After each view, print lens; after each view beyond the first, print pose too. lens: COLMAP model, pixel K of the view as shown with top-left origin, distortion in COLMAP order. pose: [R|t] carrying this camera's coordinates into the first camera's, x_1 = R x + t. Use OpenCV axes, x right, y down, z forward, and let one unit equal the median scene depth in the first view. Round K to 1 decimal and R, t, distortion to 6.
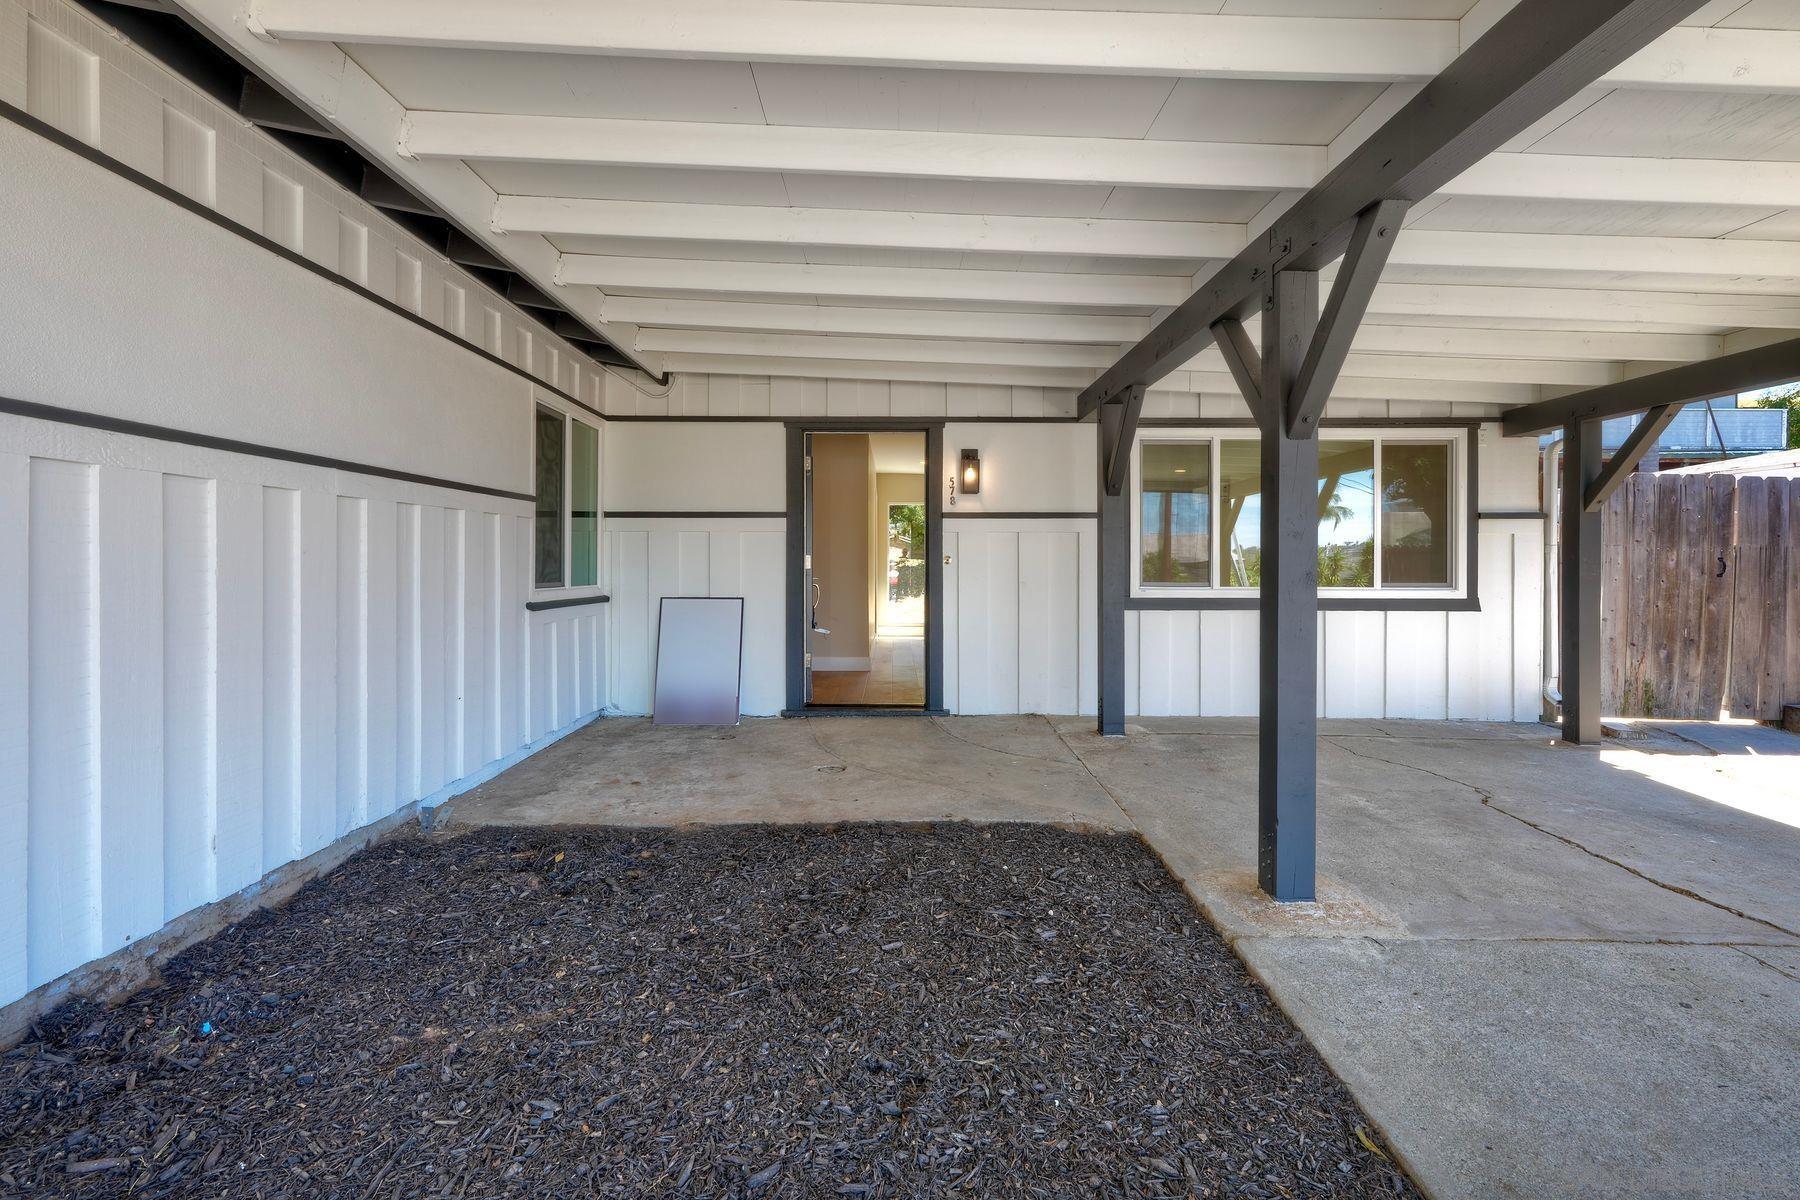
lens RADIAL K [[816.4, 0, 891.5], [0, 816.4, 564.9], [0, 0, 1]] dist [0.000602, 0.000106]
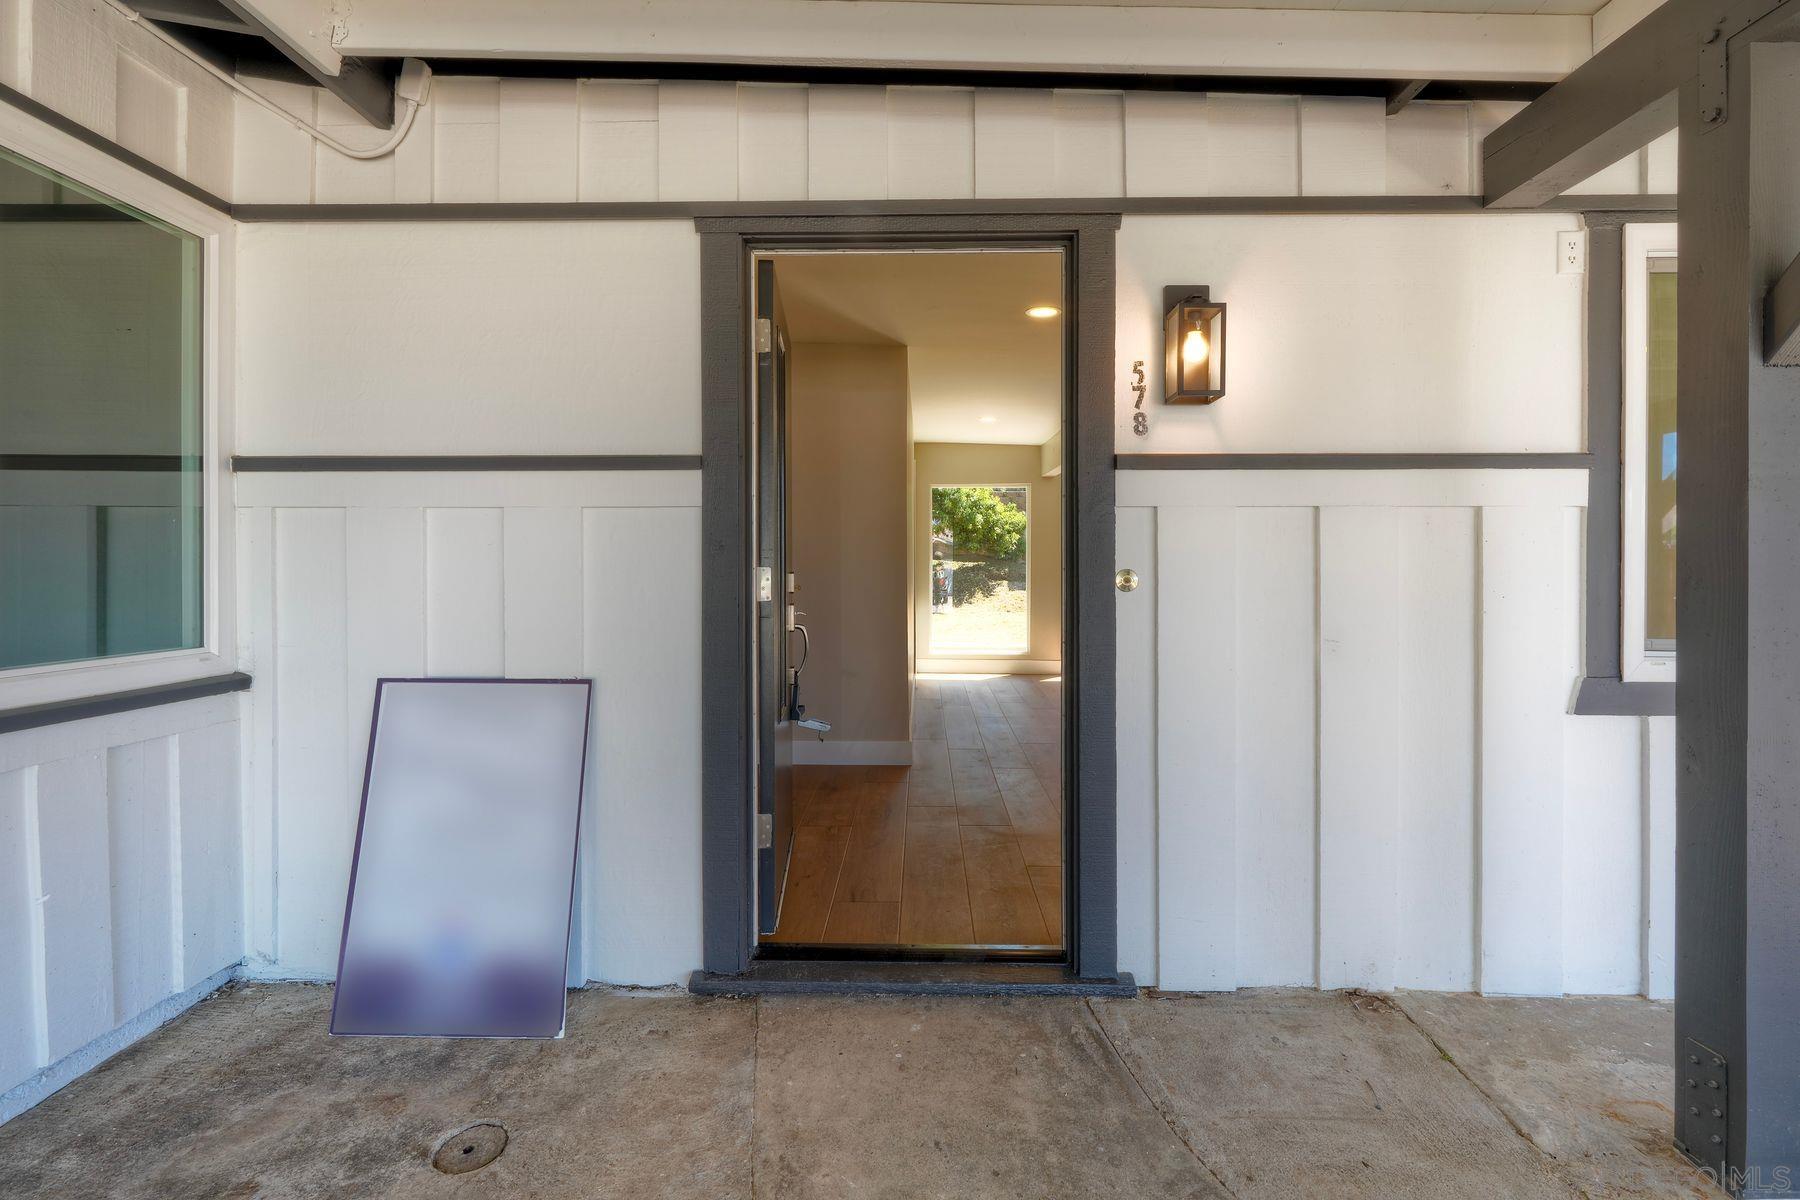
lens RADIAL K [[816.4, 0, 891.5], [0, 816.4, 564.9], [0, 0, 1]] dist [0.000602, 0.000106]
pose [[0.999226, -0.001579, -0.039315, -0.025766], [0.001716, 0.999993, 0.003457, -0.014570], [0.039309, -0.003521, 0.999221, 0.618540]]
